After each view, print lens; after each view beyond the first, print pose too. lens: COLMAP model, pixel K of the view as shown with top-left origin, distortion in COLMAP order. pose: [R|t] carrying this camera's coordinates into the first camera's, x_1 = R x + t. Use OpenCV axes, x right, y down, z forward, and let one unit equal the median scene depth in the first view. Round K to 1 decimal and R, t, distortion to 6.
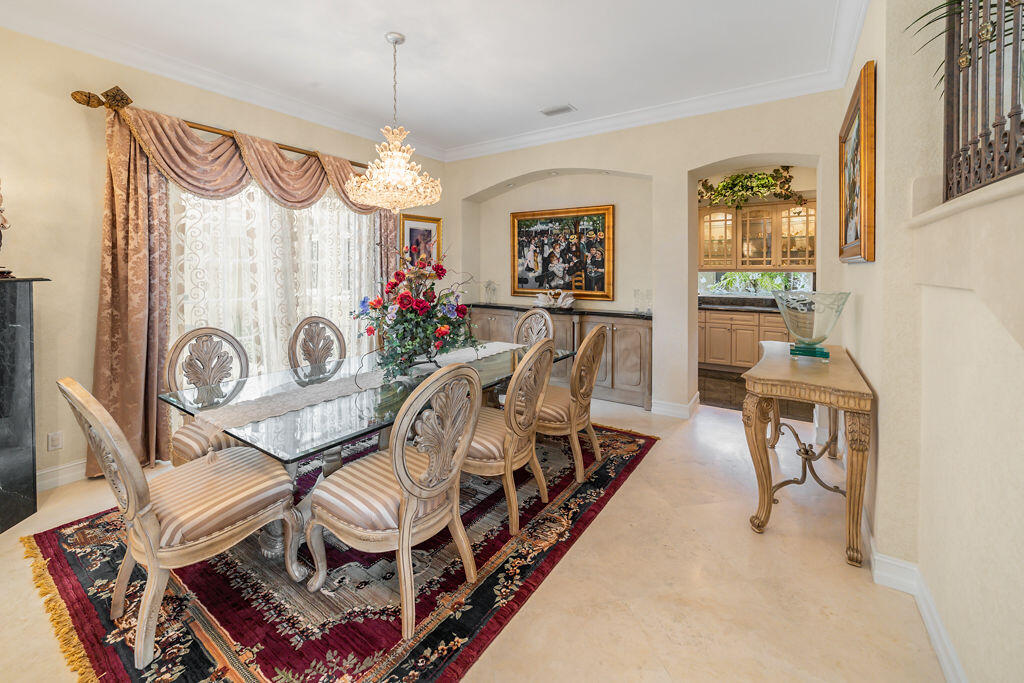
lens RADIAL K [[422.3, 0, 510.9], [0, 422.3, 270.5], [0, 0, 1]] dist [-0.001213, 0.000078]
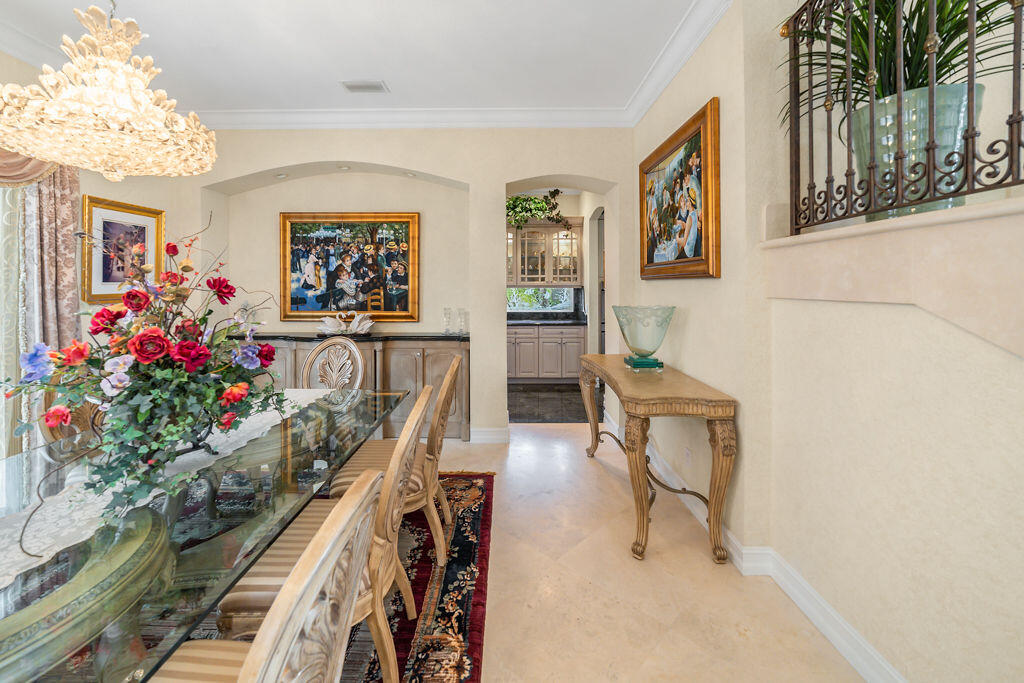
lens RADIAL K [[419.3, 0, 505.4], [0, 419.3, 284.4], [0, 0, 1]] dist [-0.005419, 0.000198]
pose [[0.833969, -0.001385, 0.551809, -0.087357], [0.005473, 0.999968, -0.005761, -0.000033], [-0.551784, 0.007824, 0.833950, 0.168593]]
